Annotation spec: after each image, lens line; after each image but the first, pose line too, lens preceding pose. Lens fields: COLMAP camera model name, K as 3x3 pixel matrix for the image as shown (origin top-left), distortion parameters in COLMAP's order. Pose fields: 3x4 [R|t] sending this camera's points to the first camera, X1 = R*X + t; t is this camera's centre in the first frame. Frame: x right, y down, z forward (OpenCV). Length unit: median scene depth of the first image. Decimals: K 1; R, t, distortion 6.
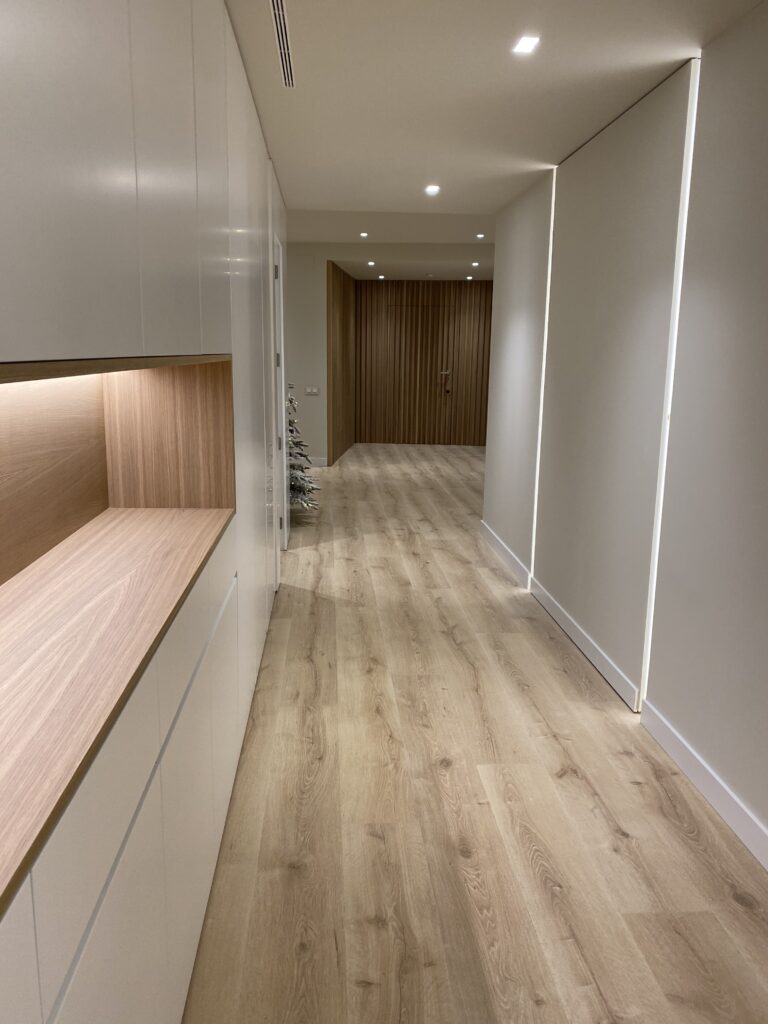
lens RADIAL K [[786.3, 0, 391.3], [0, 786.3, 512.9], [0, 0, 1]] dist [0.041900, -0.034911]
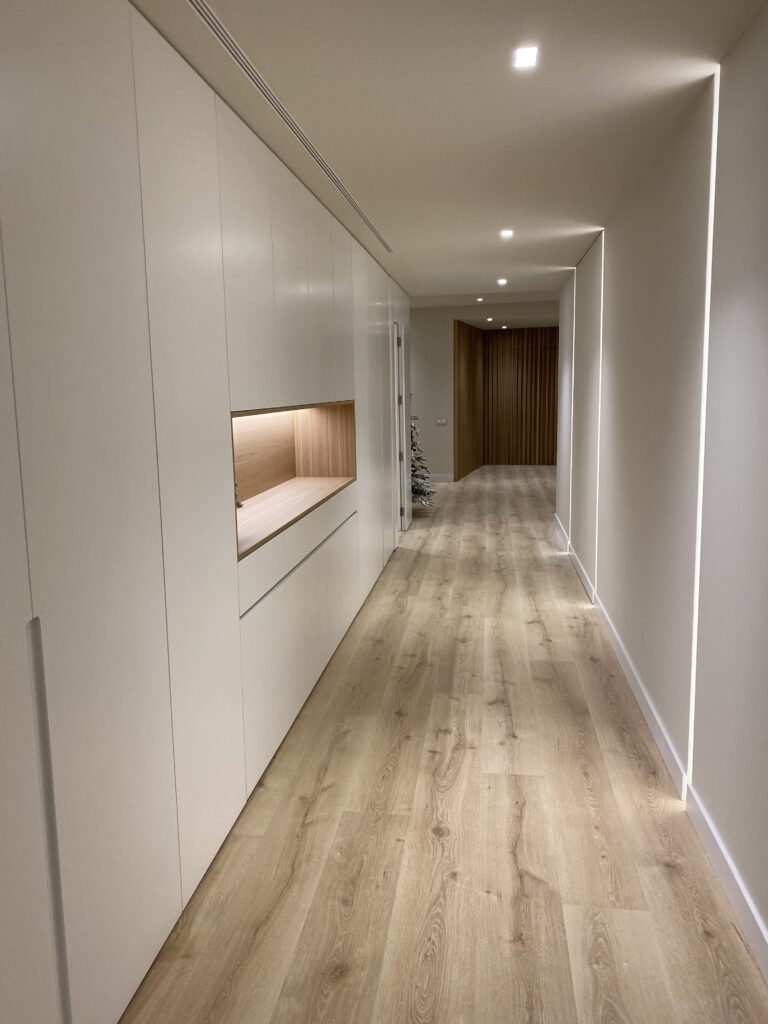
lens RADIAL K [[786.3, 0, 378.8], [0, 786.3, 512.1], [0, 0, 1]] dist [0.041900, -0.034911]
pose [[0.975374, -0.003816, -0.220523, 0.245103], [-0.006056, 0.999010, -0.044073, 0.141060], [0.220473, 0.044323, 0.974385, -0.760707]]
